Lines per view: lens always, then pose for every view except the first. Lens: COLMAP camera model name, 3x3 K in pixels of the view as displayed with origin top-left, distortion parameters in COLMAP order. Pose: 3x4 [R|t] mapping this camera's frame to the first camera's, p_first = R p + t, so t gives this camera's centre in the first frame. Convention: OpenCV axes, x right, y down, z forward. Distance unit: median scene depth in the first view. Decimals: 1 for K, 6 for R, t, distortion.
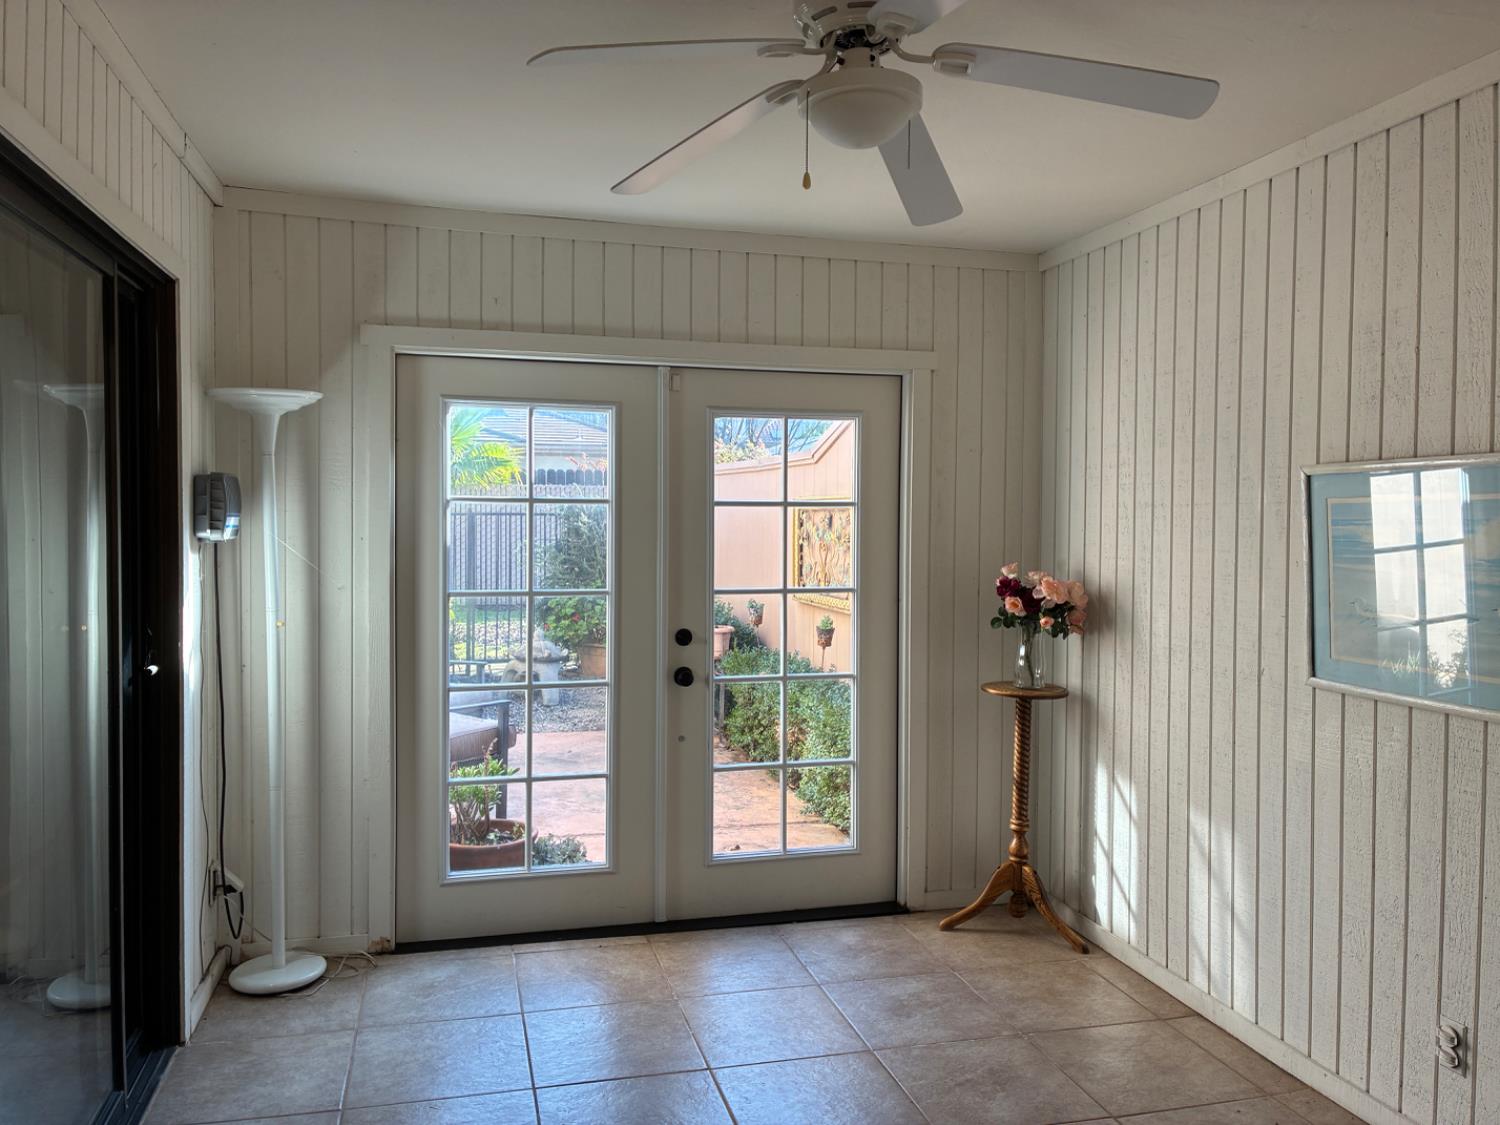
lens RADIAL K [[1103.5, 0, 749.7], [0, 1103.5, 529.4], [0, 0, 1]] dist [0.005547, -0.051701]
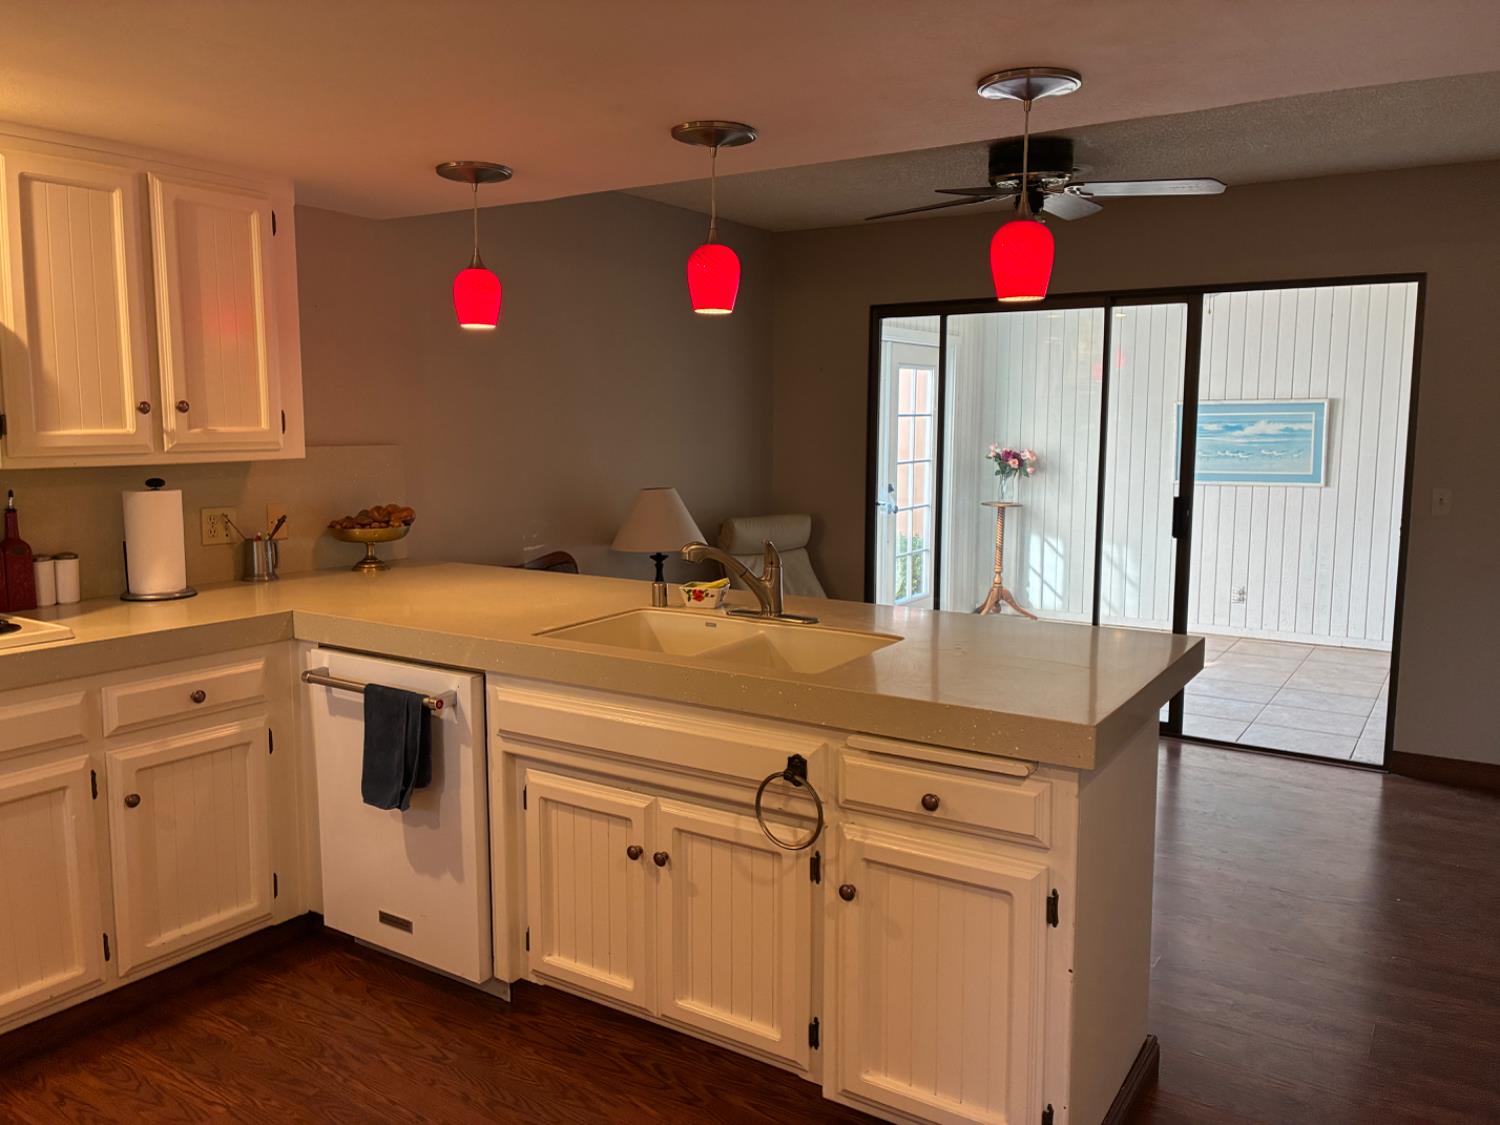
lens RADIAL K [[1133.3, 0, 749.5], [0, 1133.3, 554.1], [0, 0, 1]] dist [0.036415, -0.031412]
pose [[0.739026, -0.091837, 0.667388, -1.585055], [0.014160, 0.992563, 0.120903, -0.028235], [-0.673528, -0.079900, 0.734830, -0.267552]]
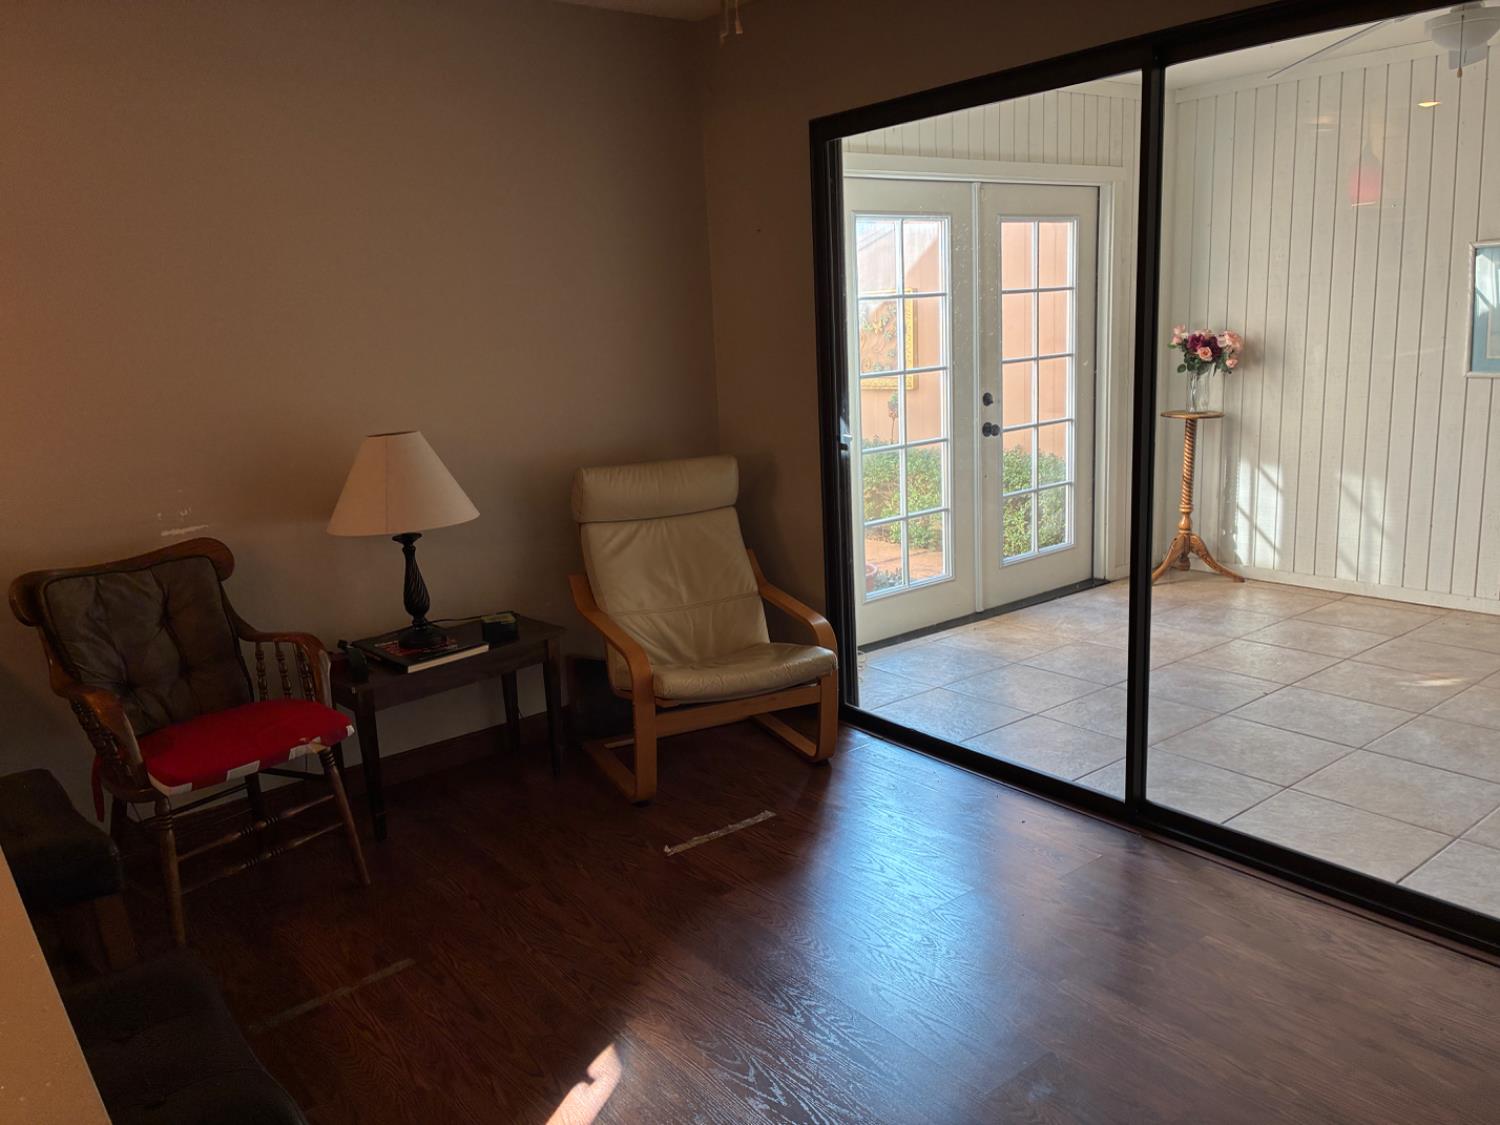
lens RADIAL K [[1133.3, 0, 749.5], [0, 1133.3, 554.1], [0, 0, 1]] dist [0.036415, -0.031412]
pose [[0.915317, -0.138041, 0.378337, -0.882104], [0.063505, 0.977141, 0.202885, -0.013950], [-0.397695, -0.161678, 0.903161, -0.136076]]
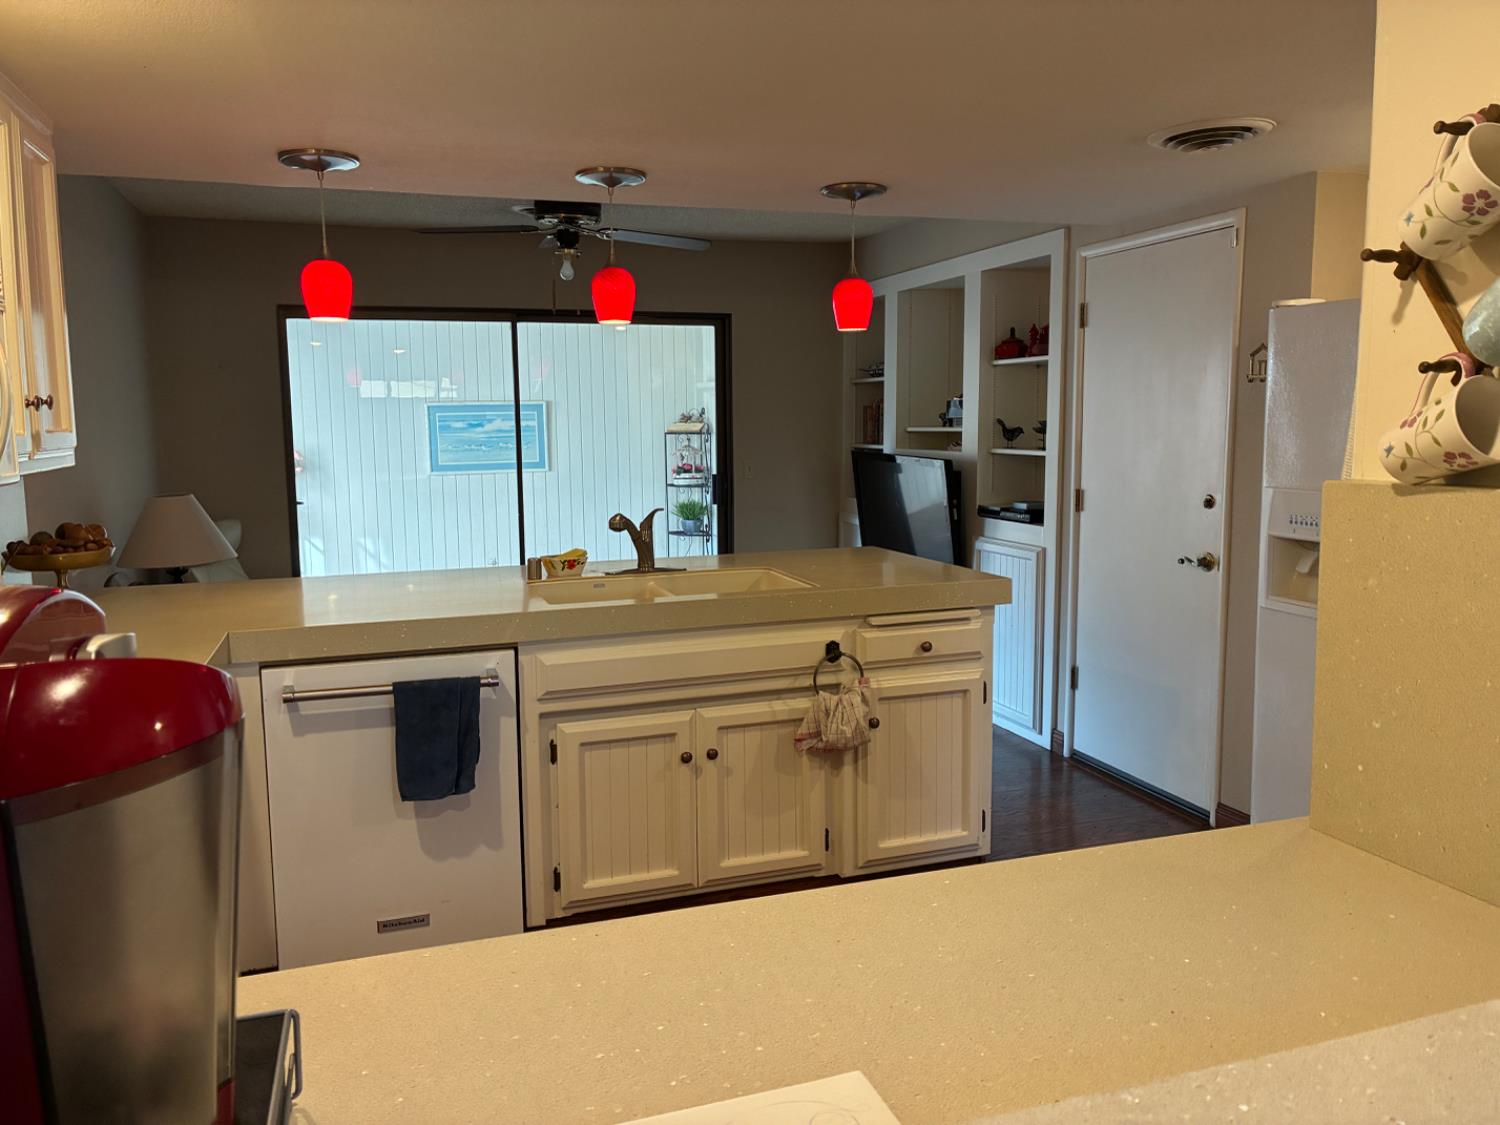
lens RADIAL K [[1133.3, 0, 749.5], [0, 1133.3, 554.1], [0, 0, 1]] dist [0.036415, -0.031412]
pose [[-0.062337, -0.132786, 0.989182, -1.989553], [0.023388, 0.990644, 0.134456, -0.032822], [-0.997781, 0.031516, -0.058648, 0.226130]]
